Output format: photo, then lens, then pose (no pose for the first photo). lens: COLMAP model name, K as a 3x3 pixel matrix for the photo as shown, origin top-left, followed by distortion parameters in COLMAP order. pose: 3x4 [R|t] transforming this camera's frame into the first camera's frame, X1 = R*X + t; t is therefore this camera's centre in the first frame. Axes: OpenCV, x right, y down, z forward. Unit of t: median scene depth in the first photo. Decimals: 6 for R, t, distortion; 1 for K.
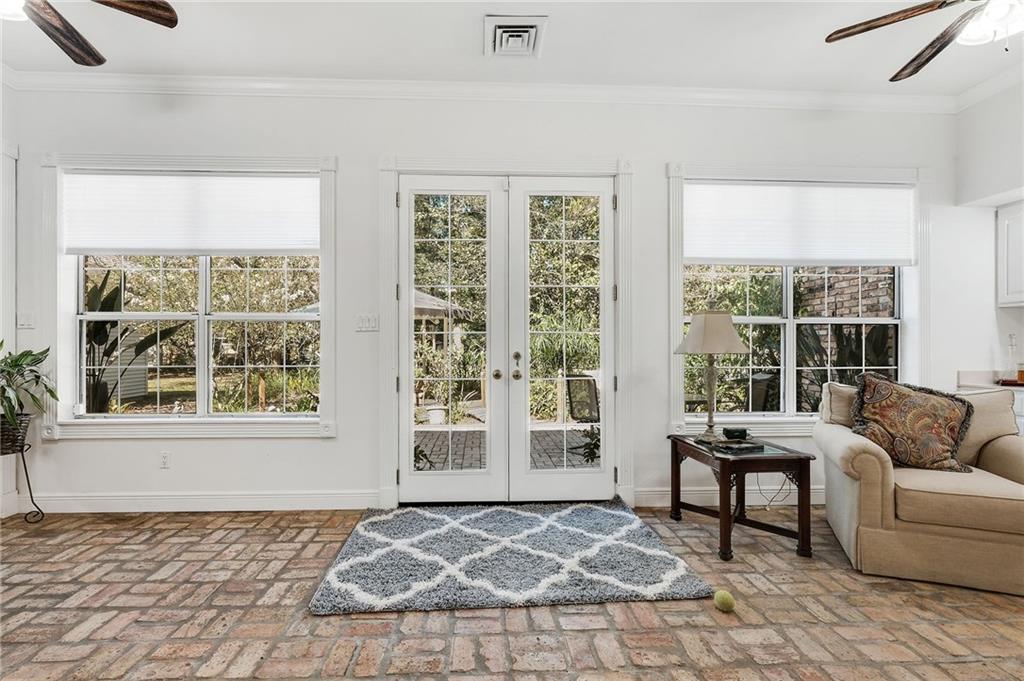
lens RADIAL K [[450.9, 0, 504.3], [0, 450.9, 349.0], [0, 0, 1]] dist [-0.005738, 0.000664]
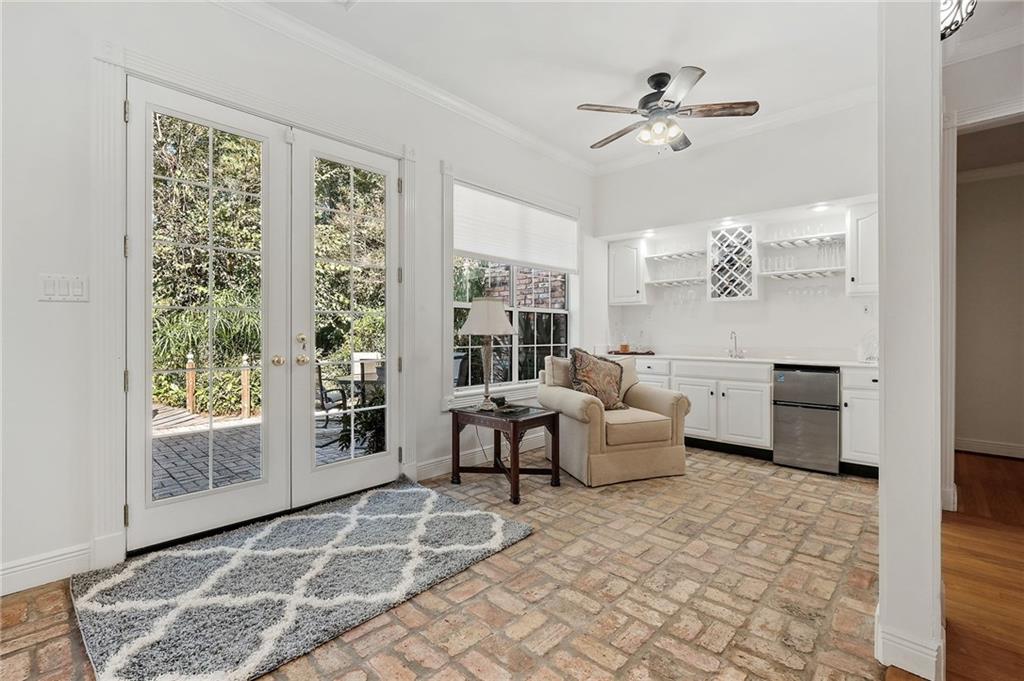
lens RADIAL K [[450.9, 0, 502.1], [0, 450.9, 332.8], [0, 0, 1]] dist [-0.005738, 0.000664]
pose [[0.727154, 0.001699, 0.686472, -0.350252], [-0.002205, 0.999998, -0.000139, 0.006161], [-0.686470, -0.001413, 0.727156, 0.132574]]
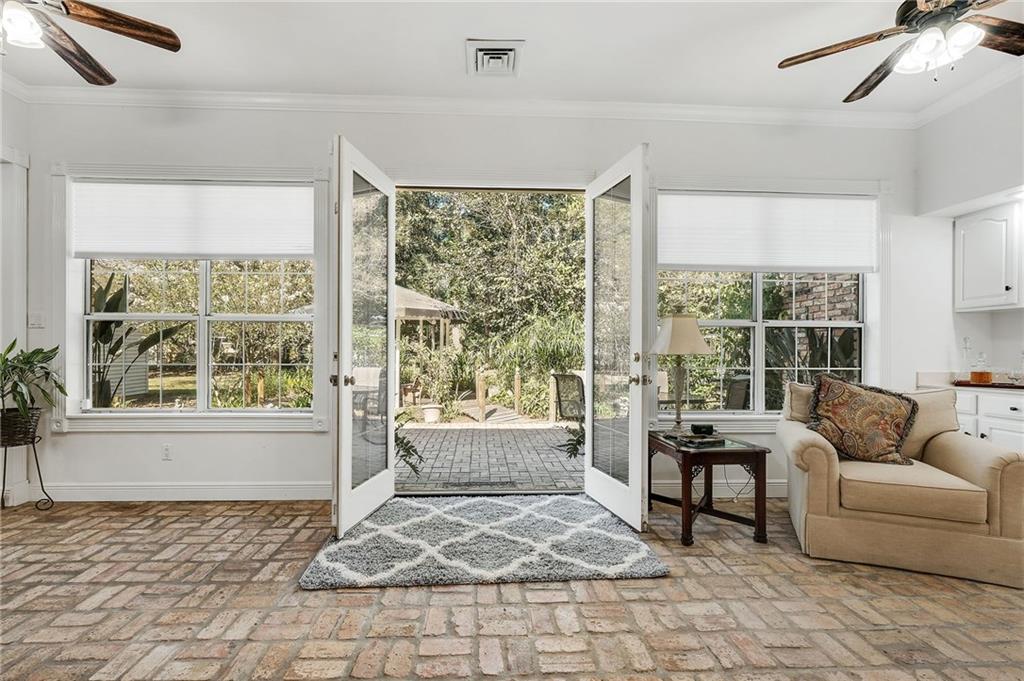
lens RADIAL K [[450.9, 0, 506.0], [0, 450.9, 351.0], [0, 0, 1]] dist [-0.005738, 0.000664]
pose [[0.999983, 0.005013, 0.003059, 0.048610], [-0.005023, 0.999982, 0.003149, 0.000534], [-0.003043, -0.003164, 0.999990, -0.075467]]
